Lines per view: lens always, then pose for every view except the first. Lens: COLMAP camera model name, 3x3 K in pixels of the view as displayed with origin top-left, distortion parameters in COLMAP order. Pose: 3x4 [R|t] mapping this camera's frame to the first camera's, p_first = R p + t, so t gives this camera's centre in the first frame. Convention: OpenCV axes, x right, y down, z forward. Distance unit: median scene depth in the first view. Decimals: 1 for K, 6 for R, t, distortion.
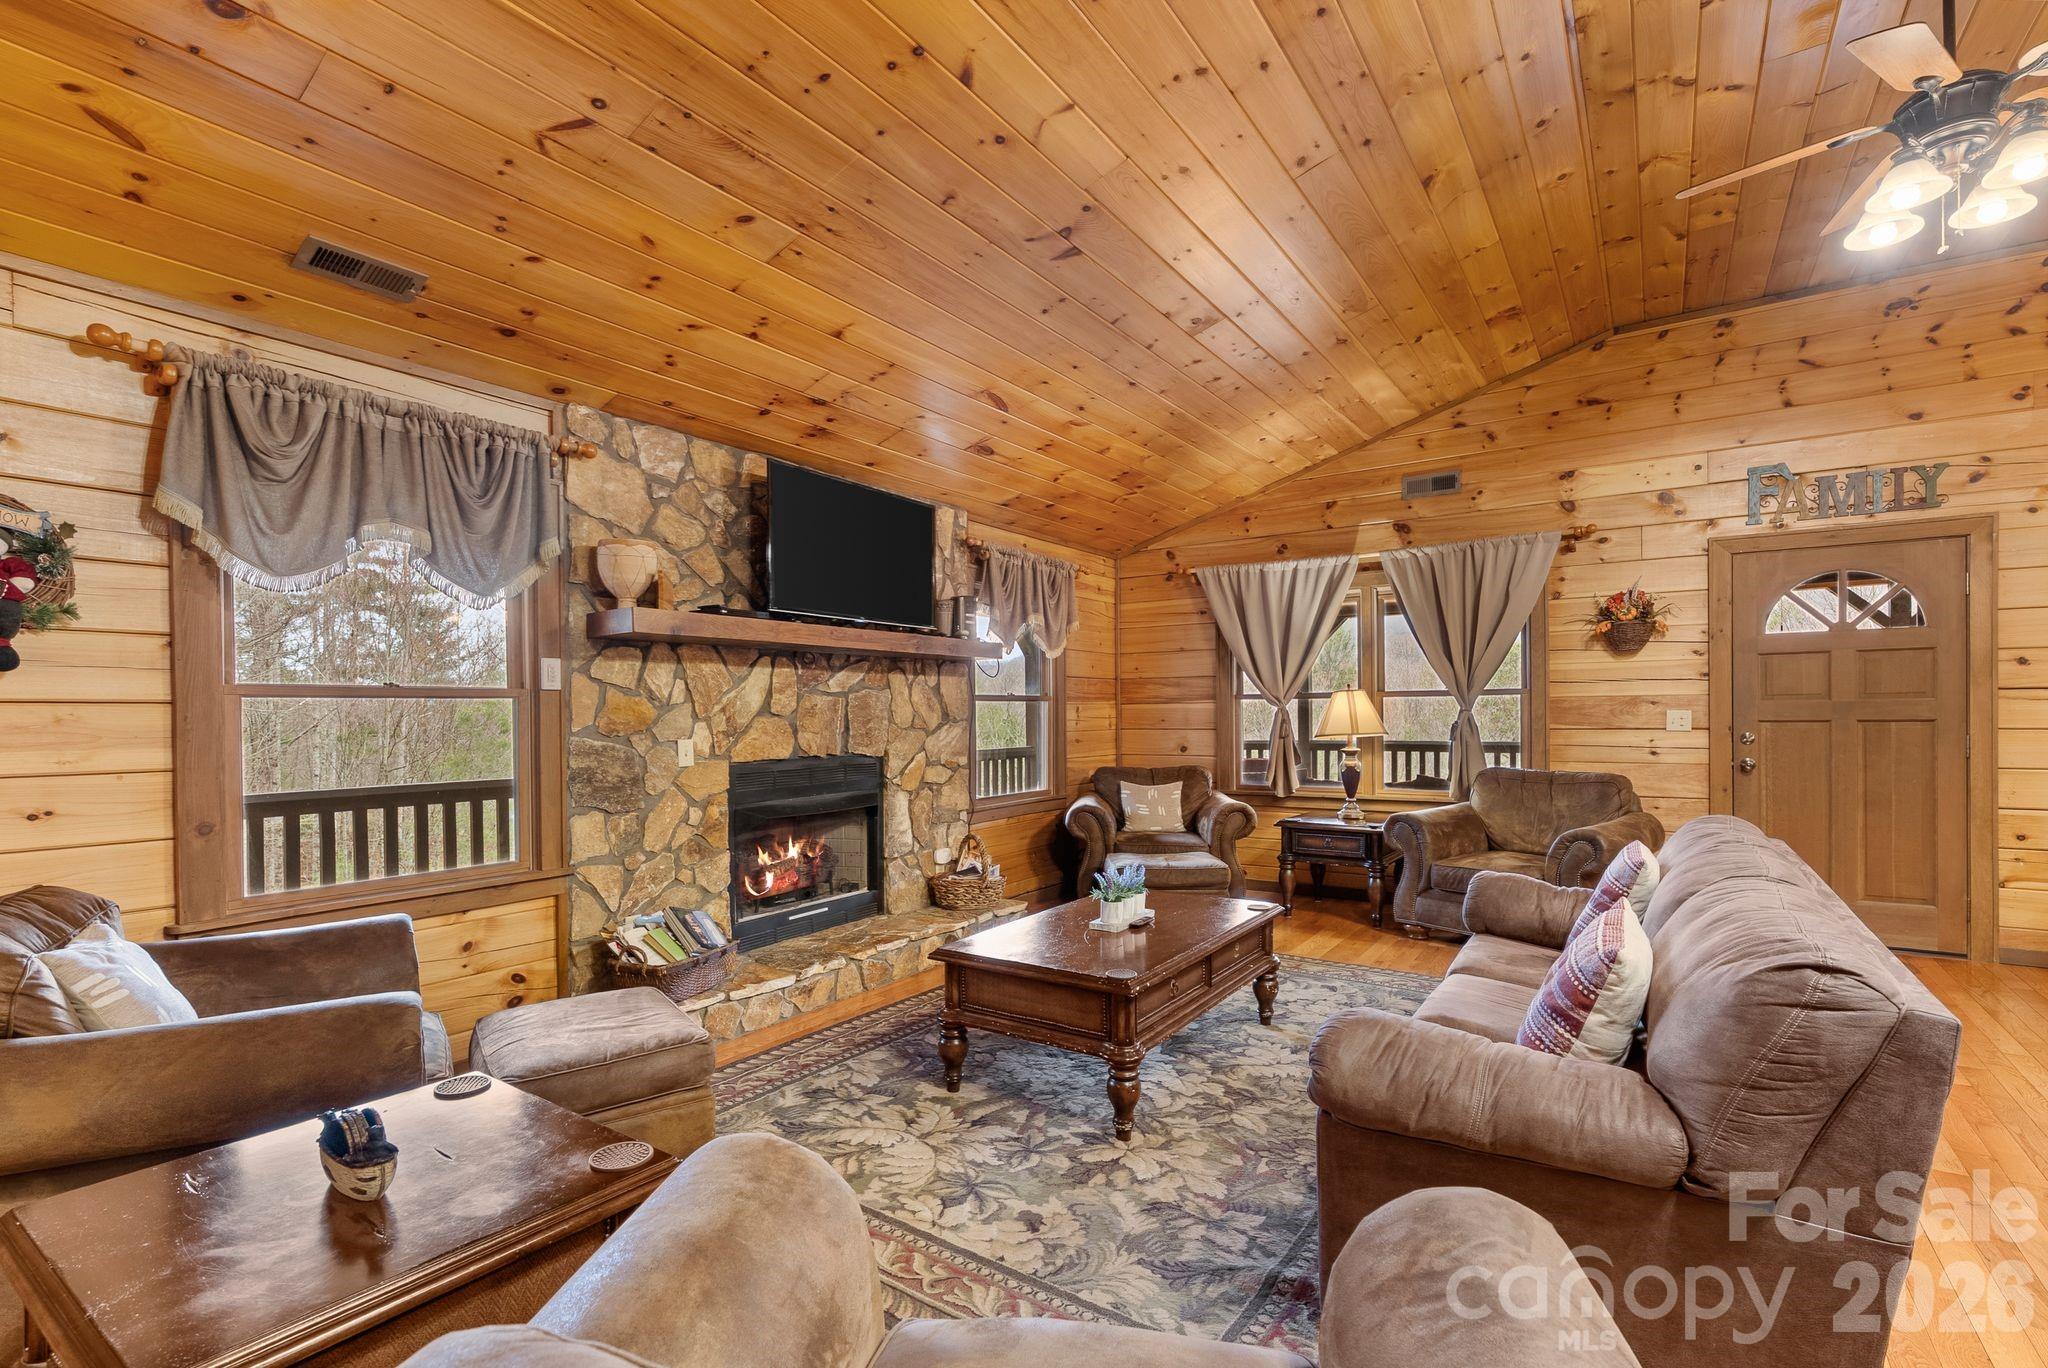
lens RADIAL K [[943.5, 0, 1042.7], [0, 943.5, 721.8], [0, 0, 1]] dist [-0.006283, 0.001871]
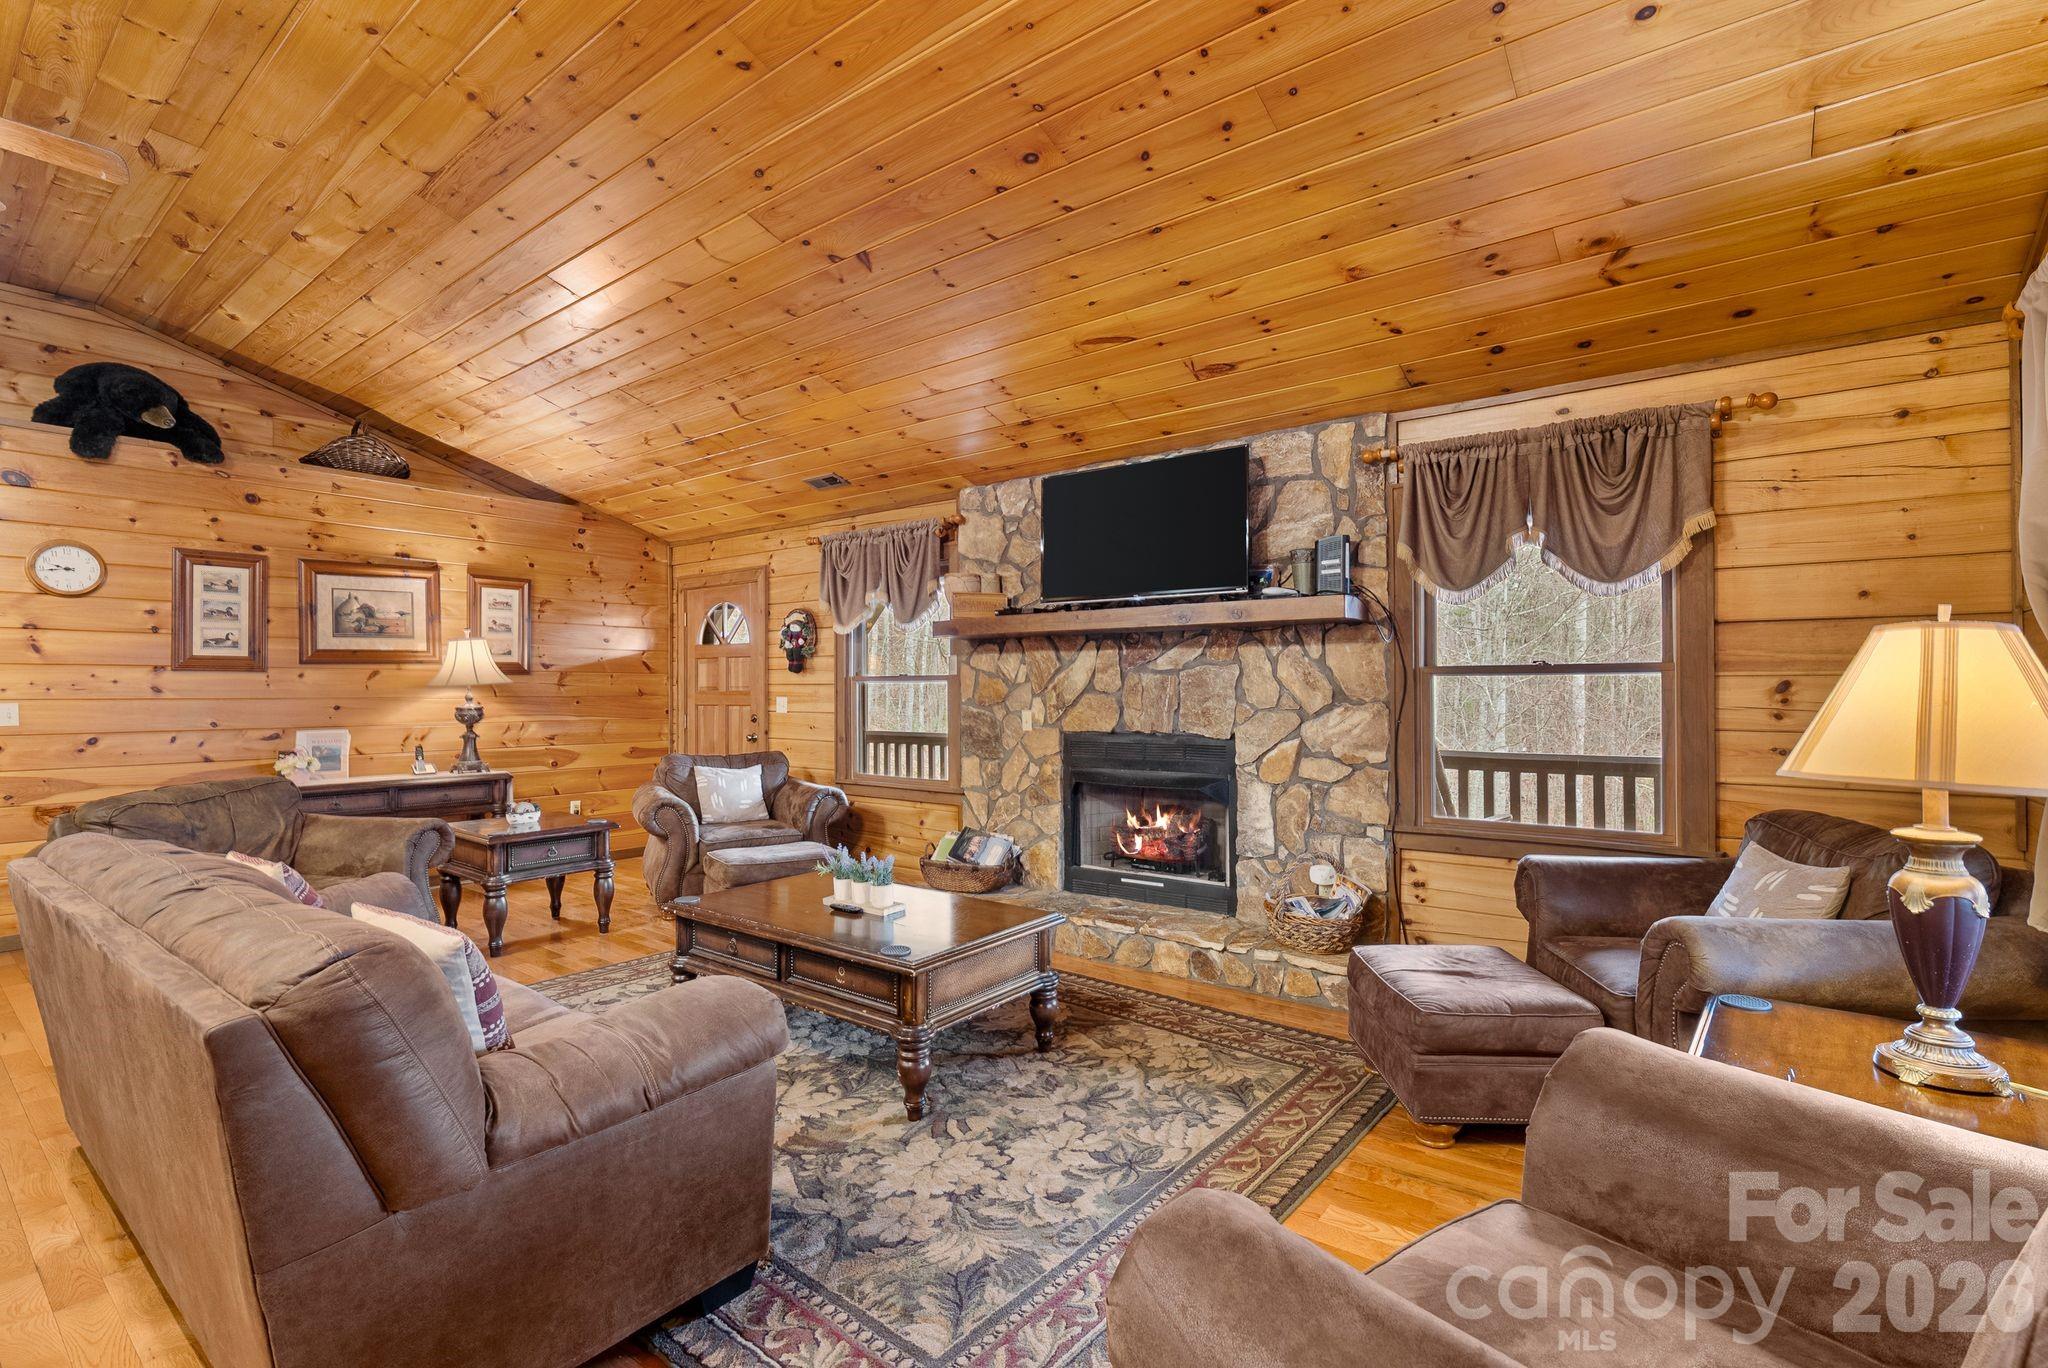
lens RADIAL K [[943.5, 0, 1028.5], [0, 943.5, 689.2], [0, 0, 1]] dist [-0.006283, 0.001871]
pose [[-0.079055, 0.007261, -0.996844, 0.828147], [-0.008479, 0.999932, 0.007956, -0.018851], [0.996834, 0.009081, -0.078988, 0.984548]]
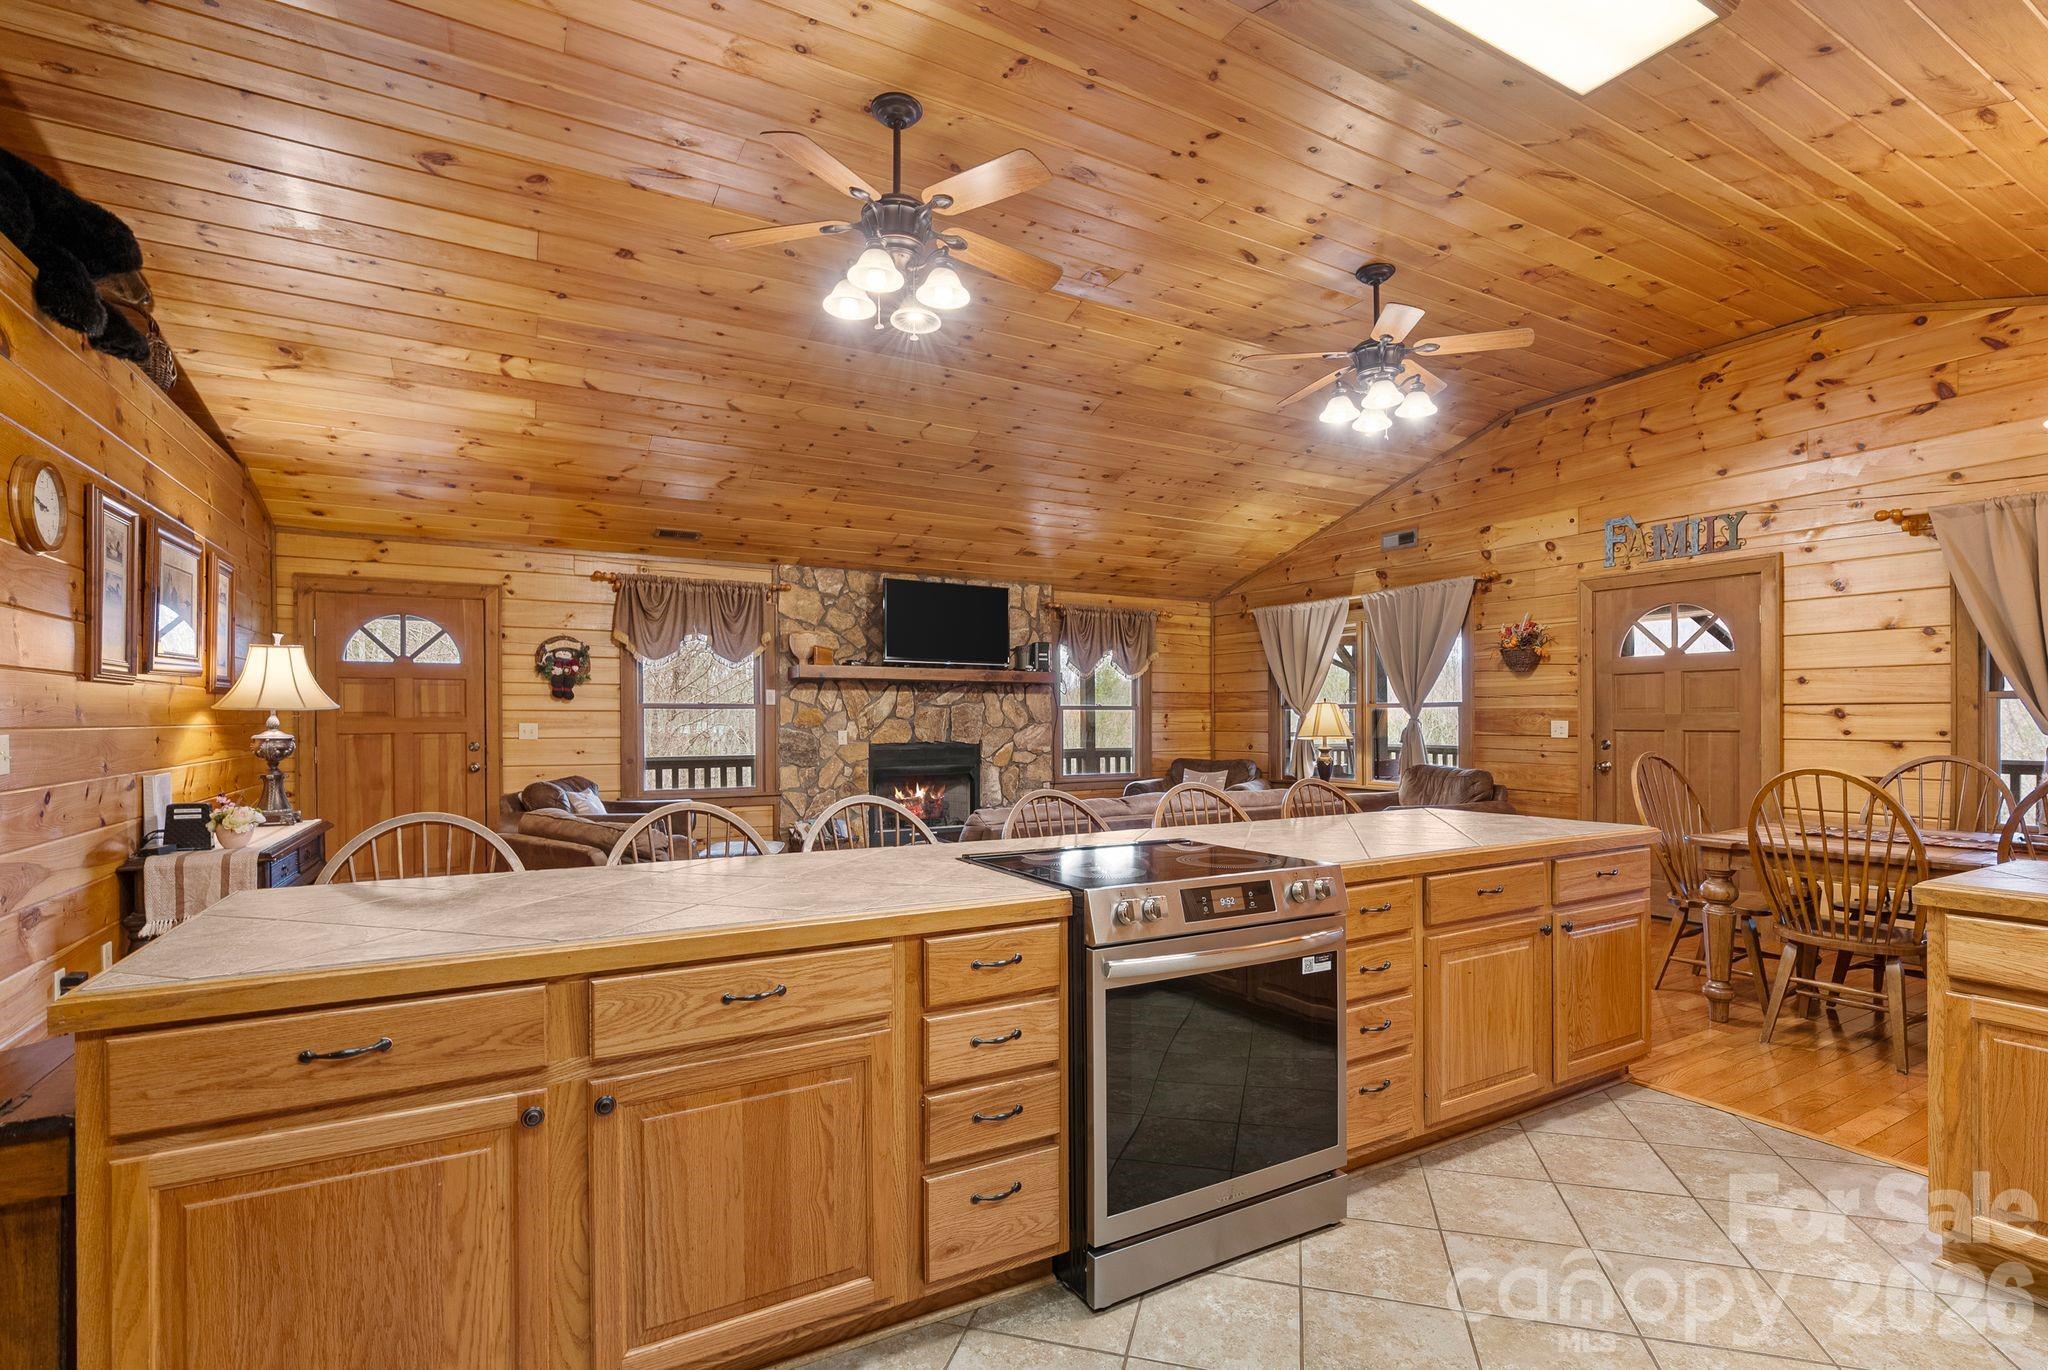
lens RADIAL K [[943.5, 0, 1033.8], [0, 943.5, 731.2], [0, 0, 1]] dist [-0.006283, 0.001871]
pose [[0.891608, 0.014993, -0.452560, 0.731806], [-0.012320, 0.999885, 0.008854, -0.001500], [0.452640, -0.002319, 0.891690, -0.459464]]
